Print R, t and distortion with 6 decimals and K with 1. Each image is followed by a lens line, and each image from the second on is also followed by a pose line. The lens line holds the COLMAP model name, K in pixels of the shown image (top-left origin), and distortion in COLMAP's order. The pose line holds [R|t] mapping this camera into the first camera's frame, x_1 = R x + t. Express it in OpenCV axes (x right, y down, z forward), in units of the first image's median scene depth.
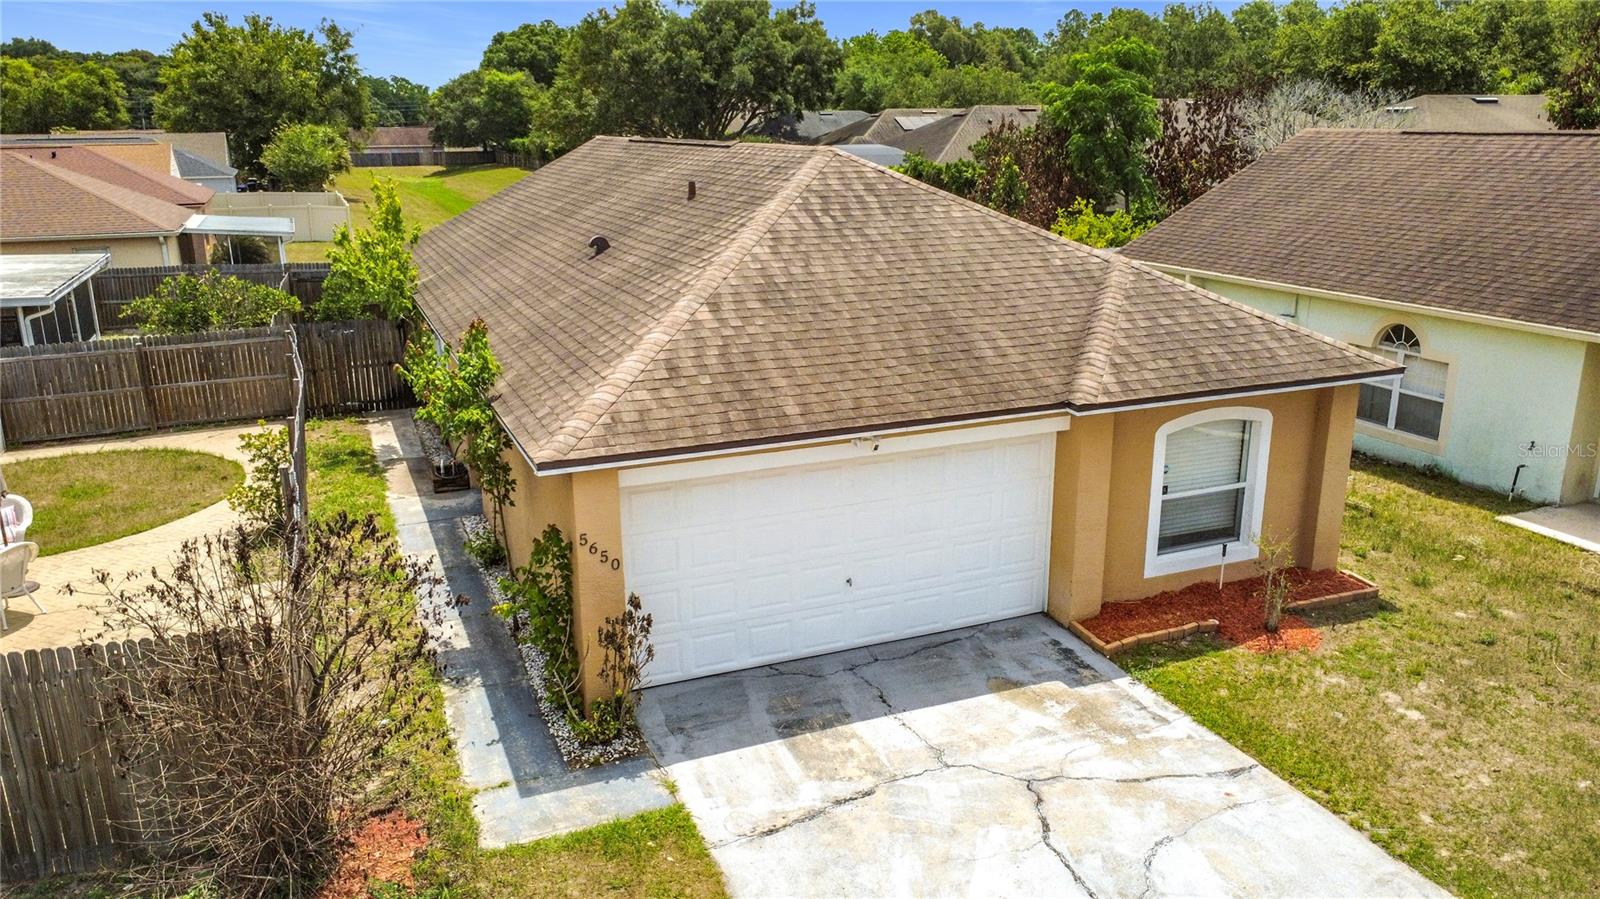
lens RADIAL K [[1165.5, 0, 796.5], [0, 1165.5, 452.5], [0, 0, 1]] dist [-0.000391, 0.002708]
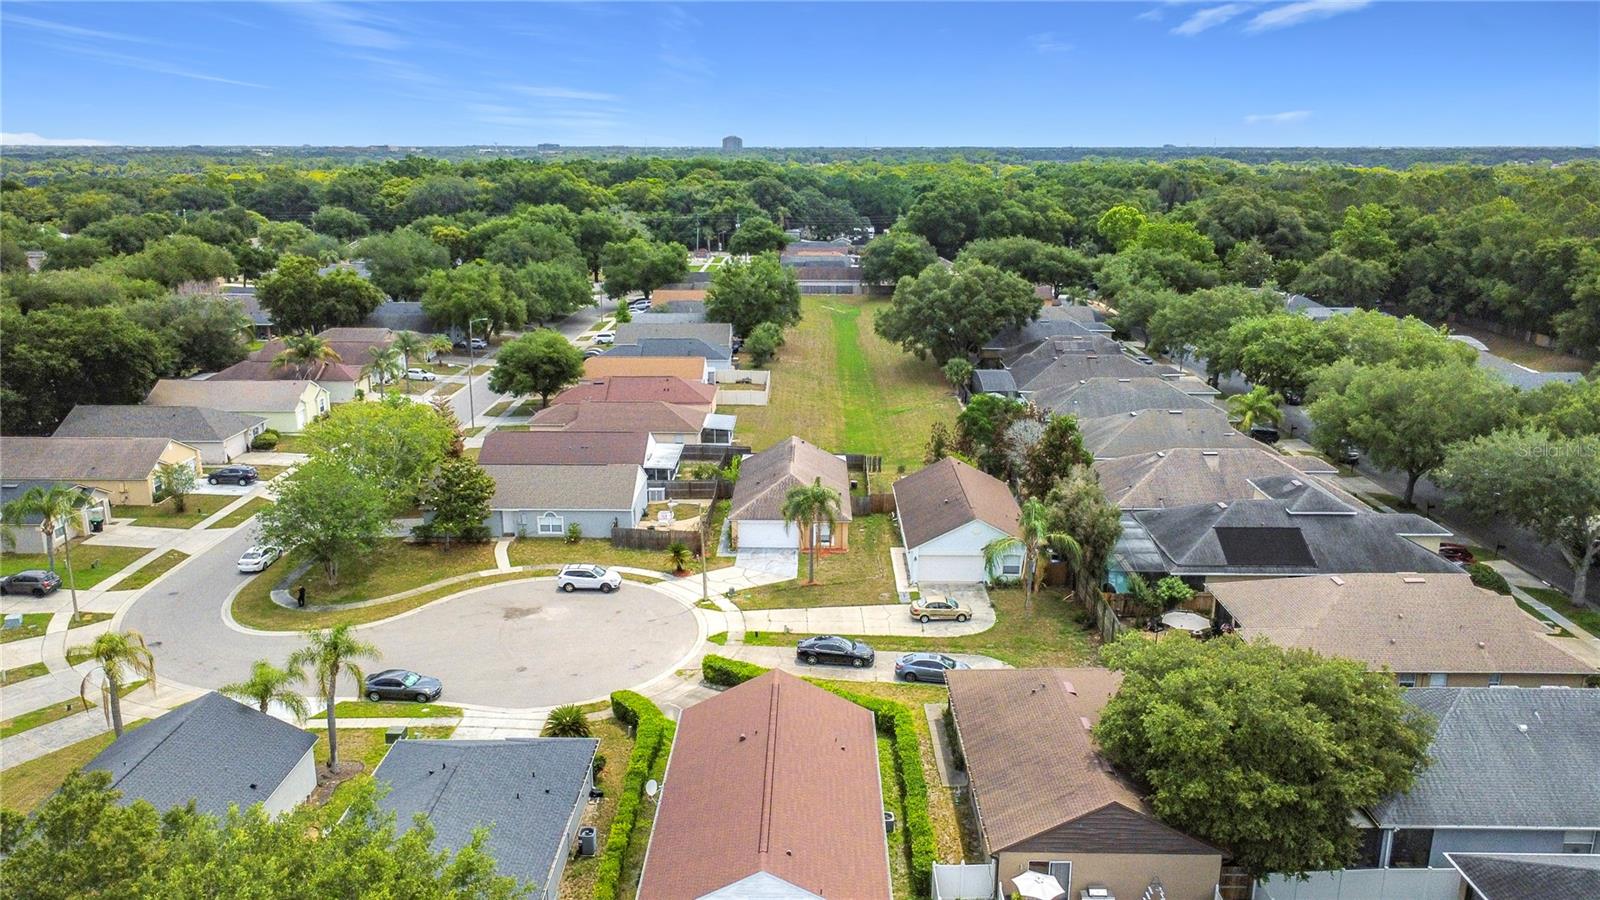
lens RADIAL K [[1160.8, 0, 803.5], [0, 1160.8, 458.0], [0, 0, 1]] dist [-0.002743, -0.002602]
pose [[0.917916, 0.113259, -0.380266, 2.831782], [-0.118606, 0.992897, 0.009427, -0.471713], [0.378633, 0.036449, 0.924829, -5.480134]]
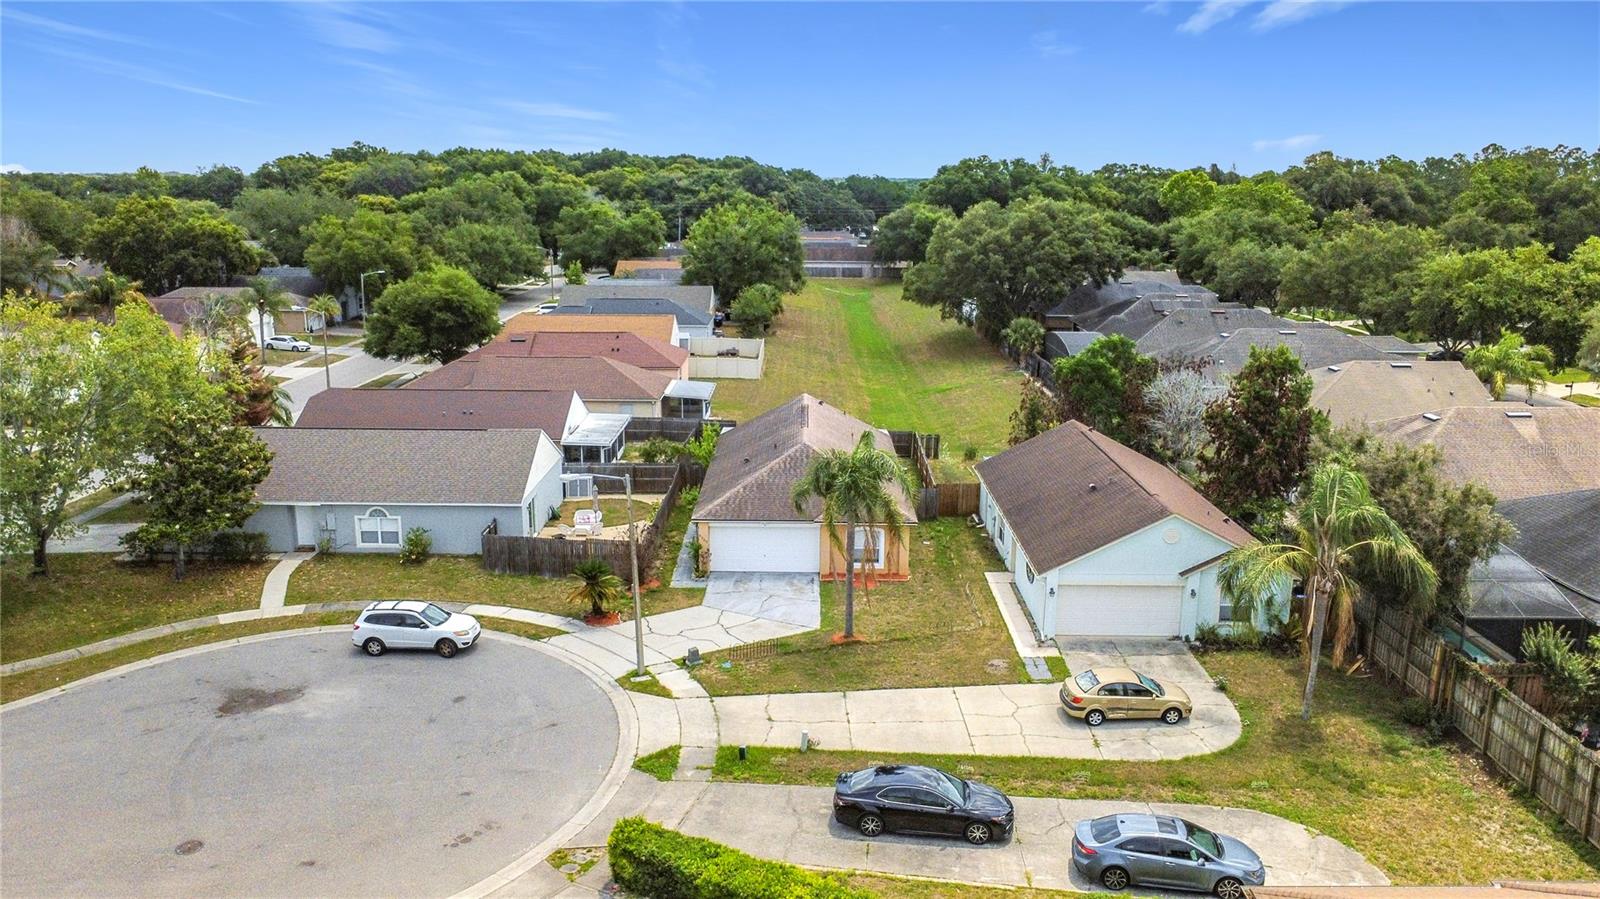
lens RADIAL K [[1184.6, 0, 800.0], [0, 1184.6, 449.5], [0, 0, 1]] dist [-0.000066, -0.003458]
pose [[0.919495, 0.101599, -0.379746, 1.609353], [-0.121748, 0.992127, -0.029355, -0.148898], [0.373774, 0.073226, 0.924625, -2.720673]]
